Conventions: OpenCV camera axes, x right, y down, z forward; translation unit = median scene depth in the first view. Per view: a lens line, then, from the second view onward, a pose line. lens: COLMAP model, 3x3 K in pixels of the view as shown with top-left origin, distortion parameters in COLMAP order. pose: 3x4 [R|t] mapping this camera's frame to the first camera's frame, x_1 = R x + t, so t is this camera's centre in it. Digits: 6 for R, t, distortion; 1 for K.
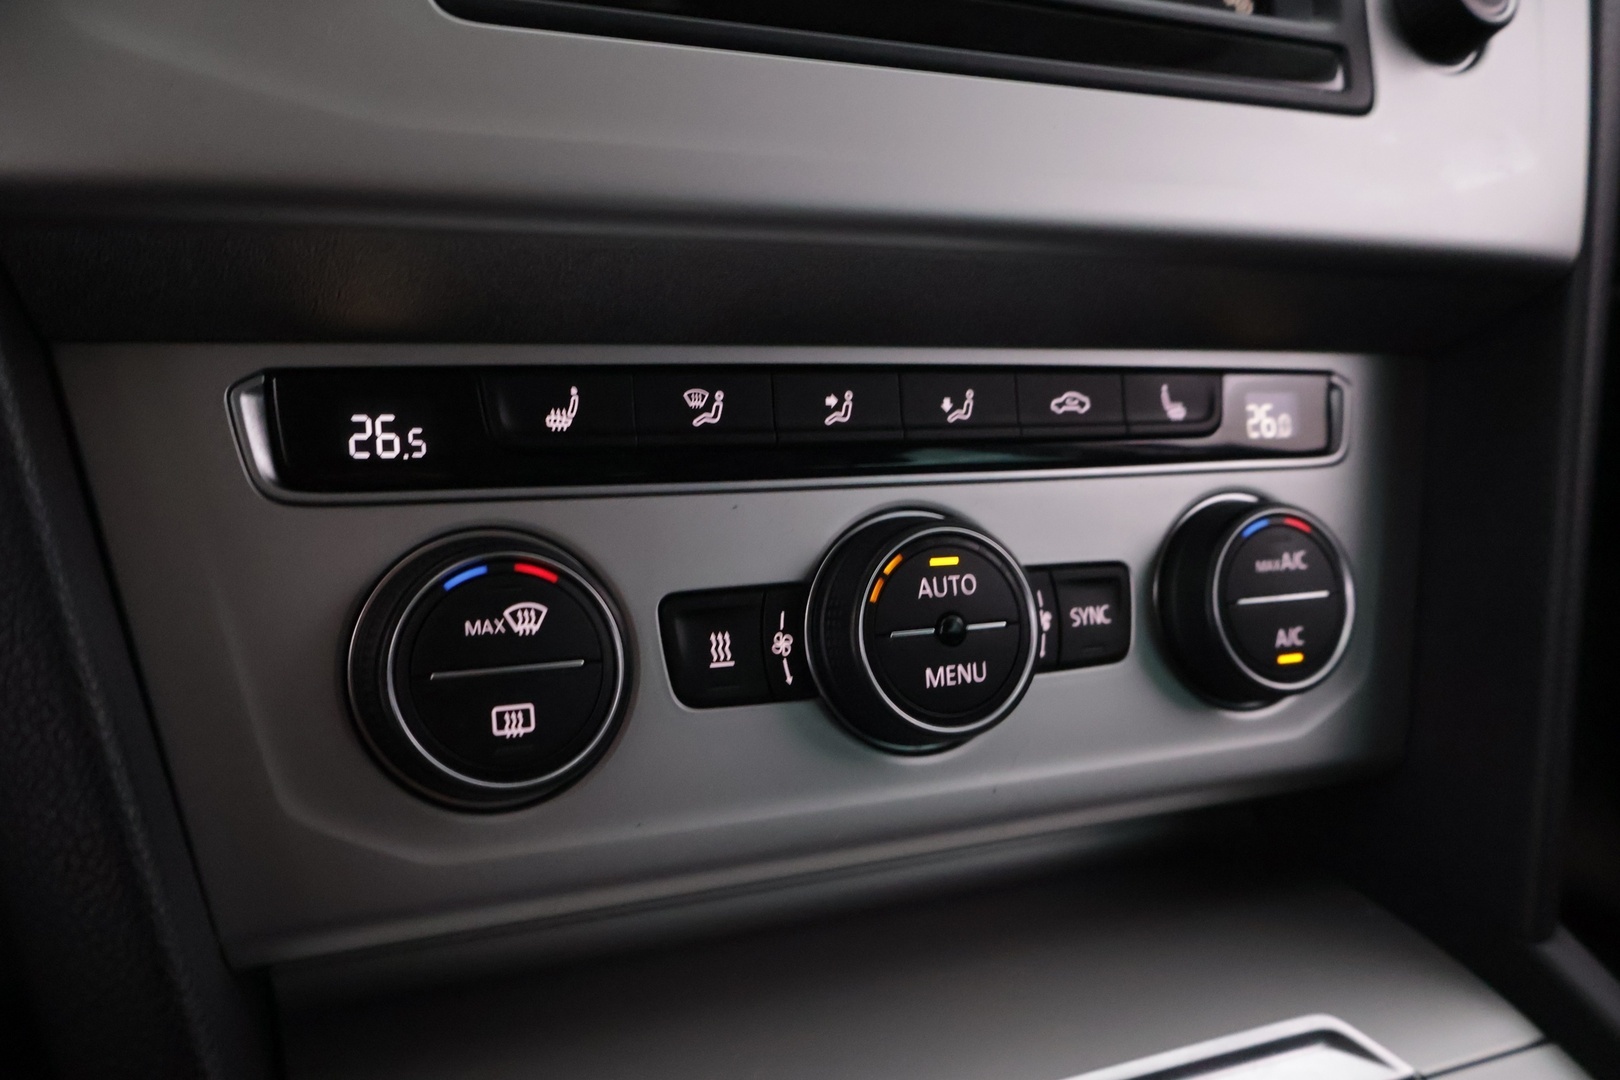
lens RADIAL K [[1375.1, 0, 804.3], [0, 1375.1, 536.8], [0, 0, 1]] dist [0.009075, 0.003614]
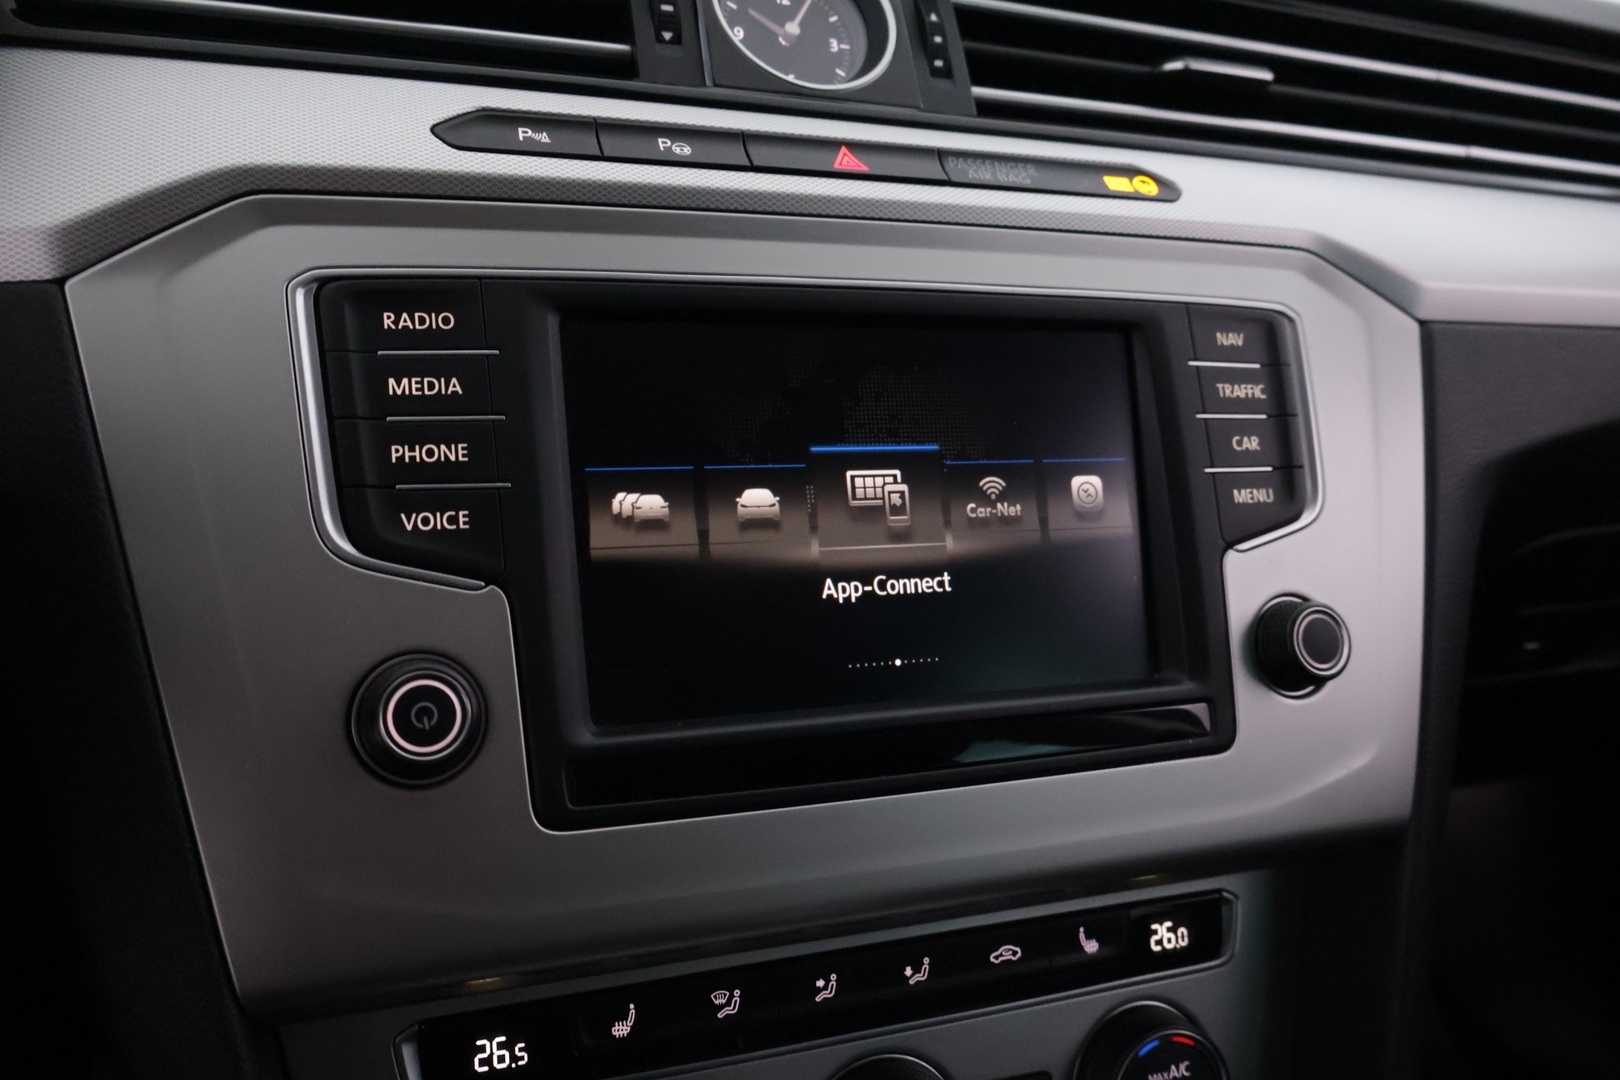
lens RADIAL K [[1375.1, 0, 814.8], [0, 1375.1, 544.5], [0, 0, 1]] dist [0.009075, 0.003614]
pose [[0.998832, -0.005328, -0.048029, 0.085180], [0.004855, 0.999939, -0.009943, -0.540278], [0.048079, 0.009698, 0.998796, -0.380243]]
